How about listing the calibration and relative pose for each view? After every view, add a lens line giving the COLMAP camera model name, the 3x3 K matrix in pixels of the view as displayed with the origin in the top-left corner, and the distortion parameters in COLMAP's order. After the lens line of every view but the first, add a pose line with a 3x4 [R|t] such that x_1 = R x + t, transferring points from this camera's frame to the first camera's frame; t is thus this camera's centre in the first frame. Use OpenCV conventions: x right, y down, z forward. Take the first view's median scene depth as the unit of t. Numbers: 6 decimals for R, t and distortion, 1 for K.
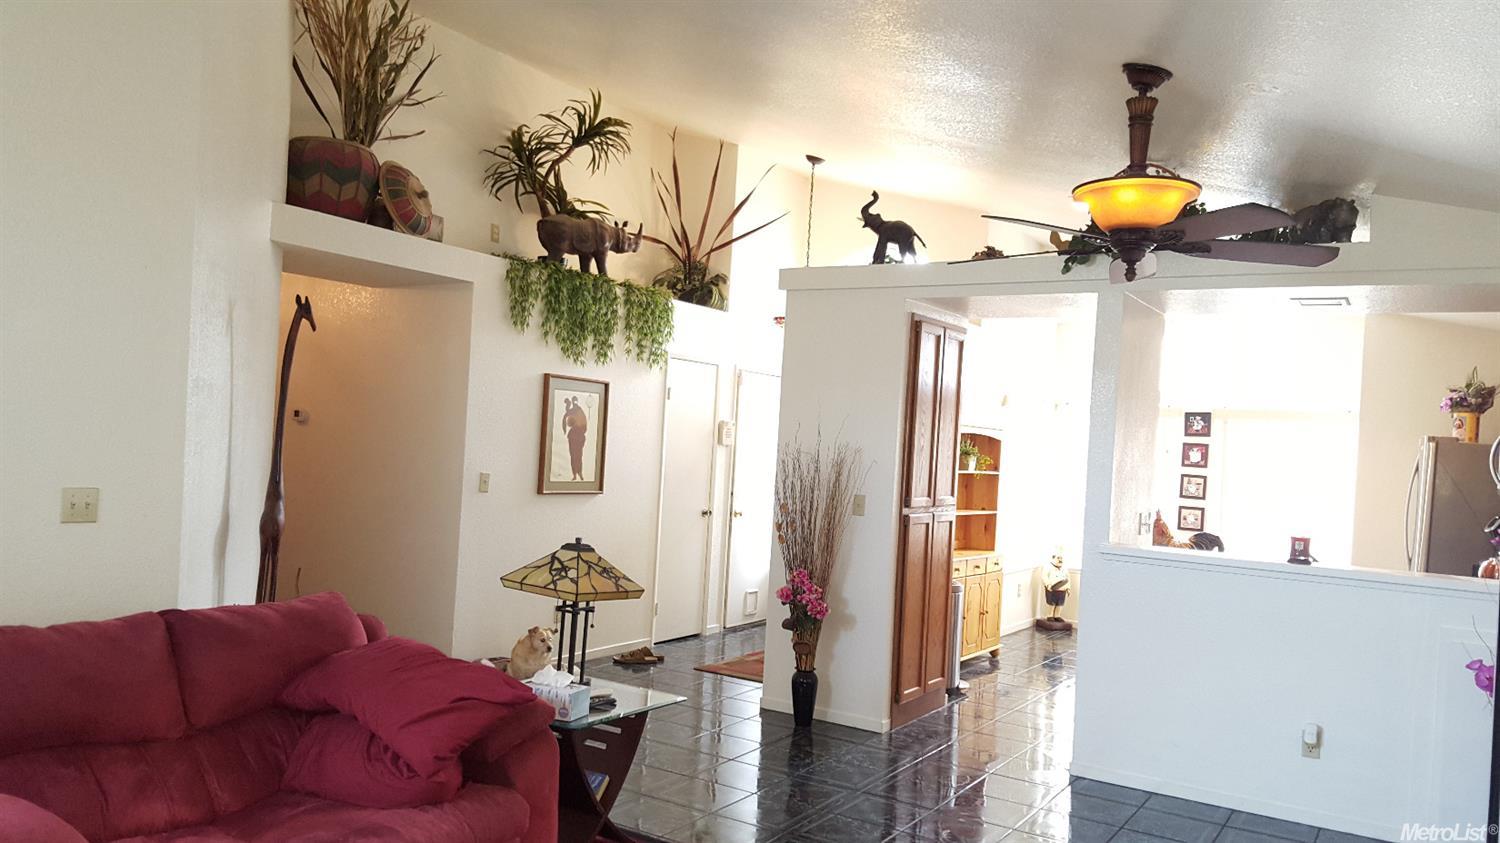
lens RADIAL K [[1099.8, 0, 739.5], [0, 1099.8, 451.5], [0, 0, 1]] dist [0.099522, -0.153021]
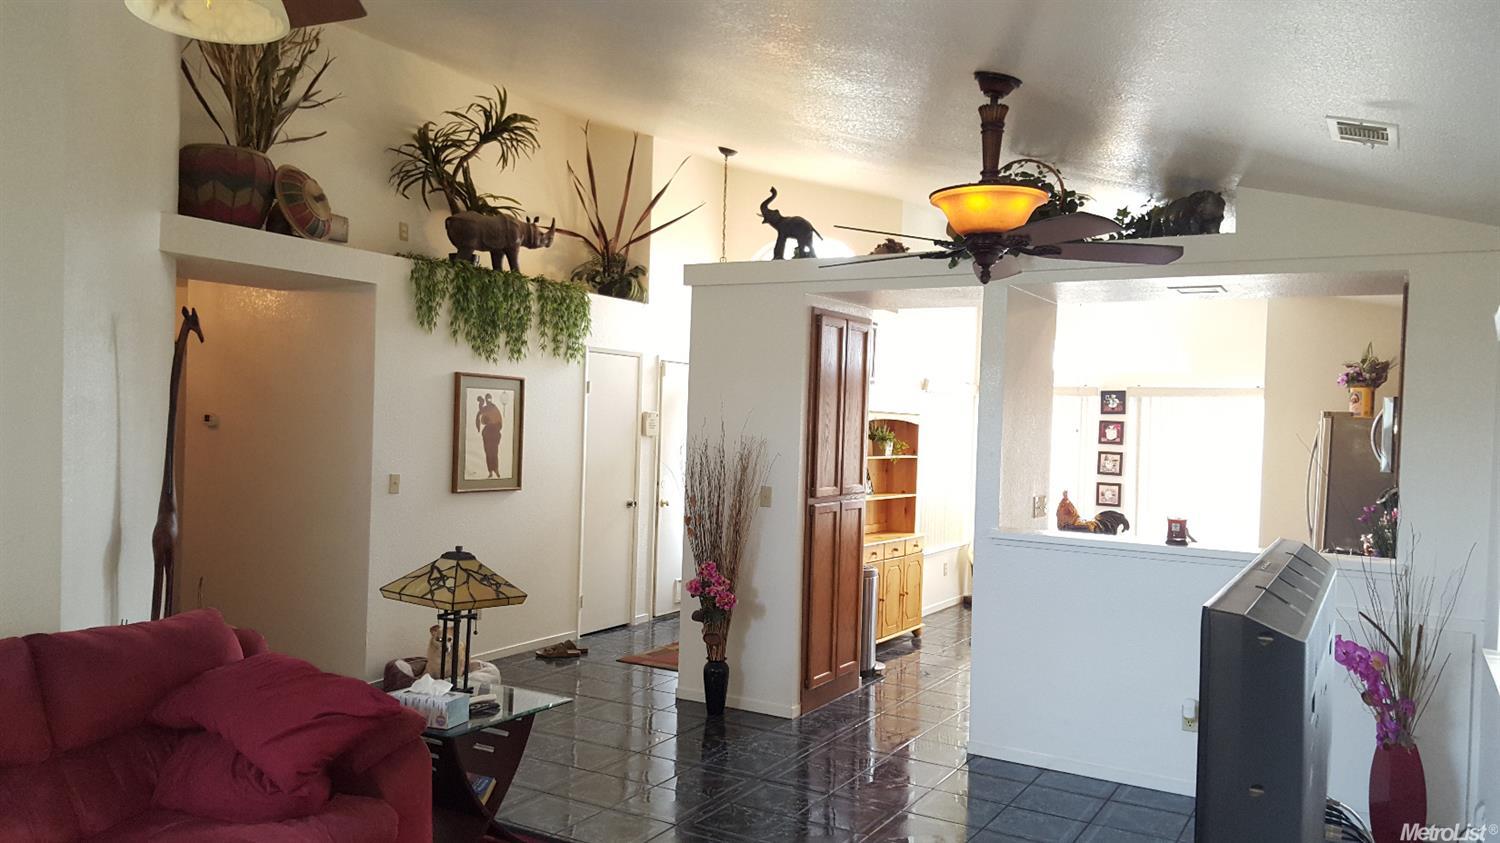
lens RADIAL K [[1099.8, 0, 736.8], [0, 1099.8, 447.3], [0, 0, 1]] dist [0.099522, -0.153021]
pose [[0.999124, -0.026595, 0.032320, 0.043078], [0.026062, 0.999520, 0.016775, -0.012597], [-0.032750, -0.015918, 0.999337, -0.013221]]
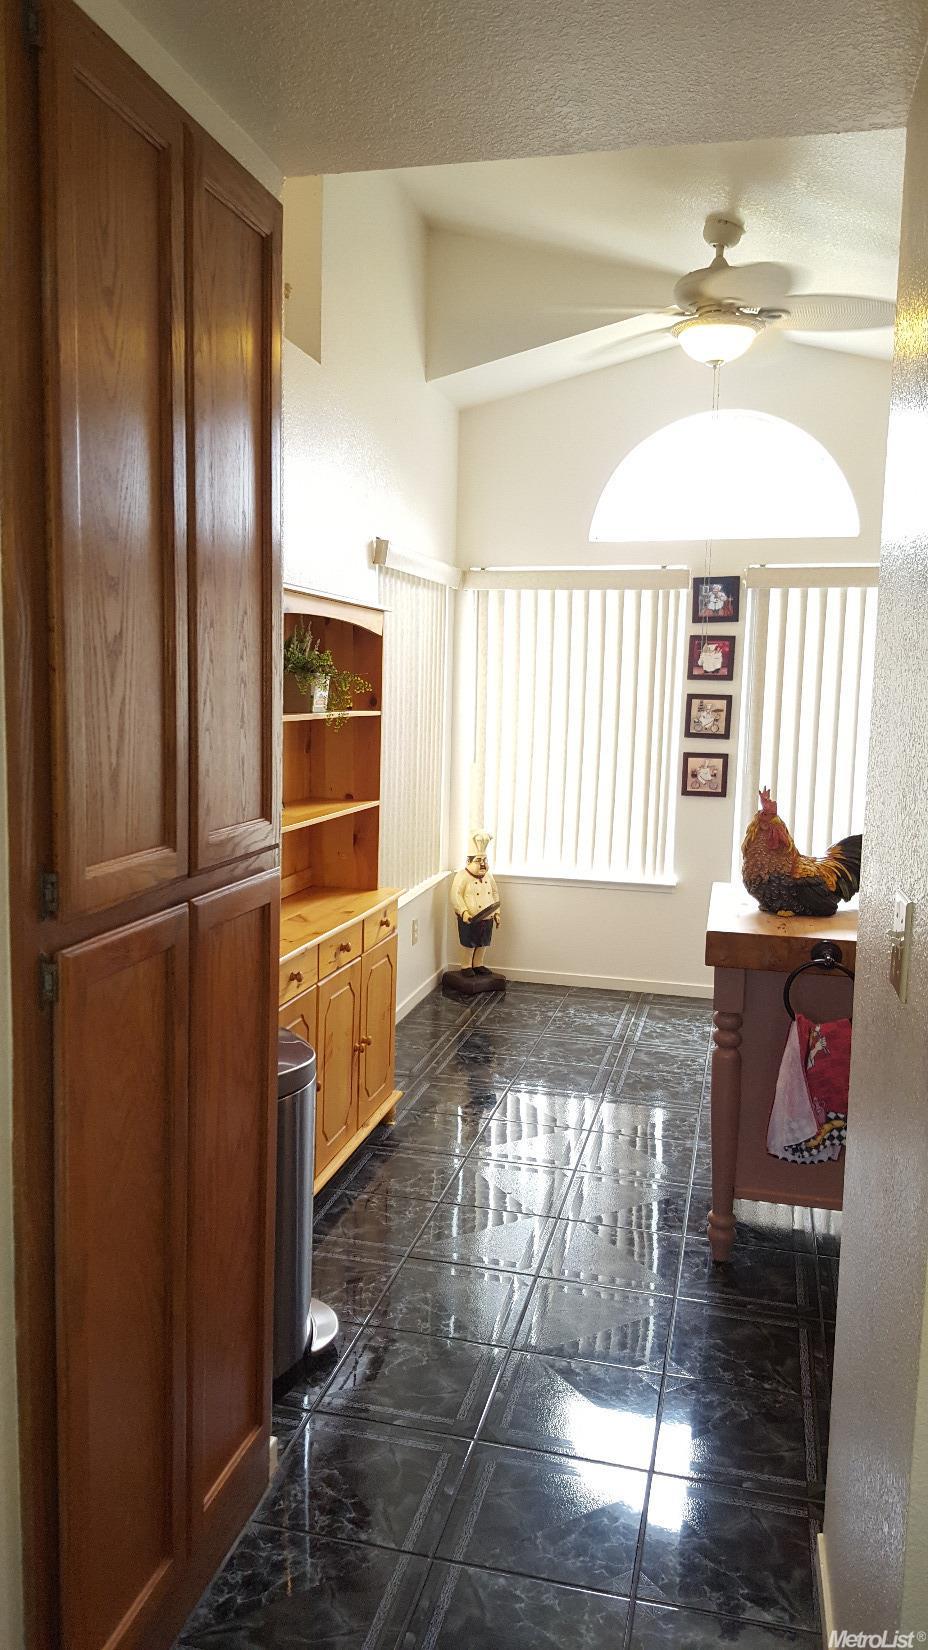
lens RADIAL K [[1209.8, 0, 454.5], [0, 1209.8, 824.9], [0, 0, 1]] dist [0.099522, -0.153021]
pose [[0.945305, -0.077180, 0.316925, 0.130760], [0.037274, 0.990799, 0.130108, 0.003090], [-0.324051, -0.111179, 0.939484, 0.646586]]
